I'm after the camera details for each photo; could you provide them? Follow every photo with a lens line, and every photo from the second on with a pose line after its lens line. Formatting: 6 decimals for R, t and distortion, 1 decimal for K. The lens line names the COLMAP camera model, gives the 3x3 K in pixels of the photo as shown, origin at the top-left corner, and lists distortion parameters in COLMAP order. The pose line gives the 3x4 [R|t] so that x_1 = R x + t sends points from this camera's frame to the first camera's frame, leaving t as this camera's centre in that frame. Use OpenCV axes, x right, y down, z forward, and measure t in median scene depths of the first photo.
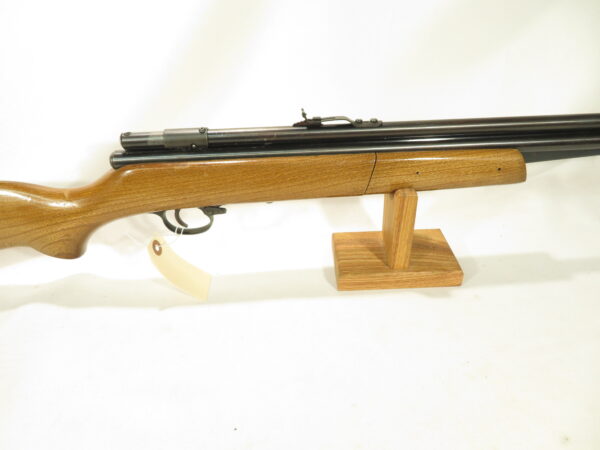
lens RADIAL K [[428.6, 0, 300.0], [0, 428.6, 225.0], [0, 0, 1]] dist [0.001392, -0.000475]
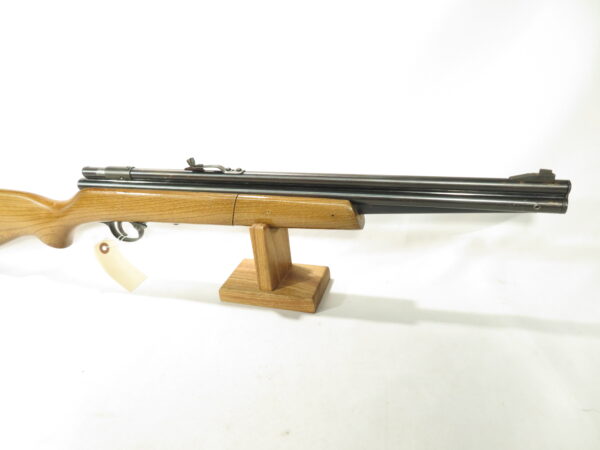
lens RADIAL K [[428.6, 0, 300.0], [0, 428.6, 225.0], [0, 0, 1]] dist [0.001392, -0.000475]
pose [[0.941218, 0.106701, -0.320506, 0.756508], [-0.138021, 0.987464, -0.076580, -0.001046], [0.308317, 0.116315, 0.944146, -0.154175]]
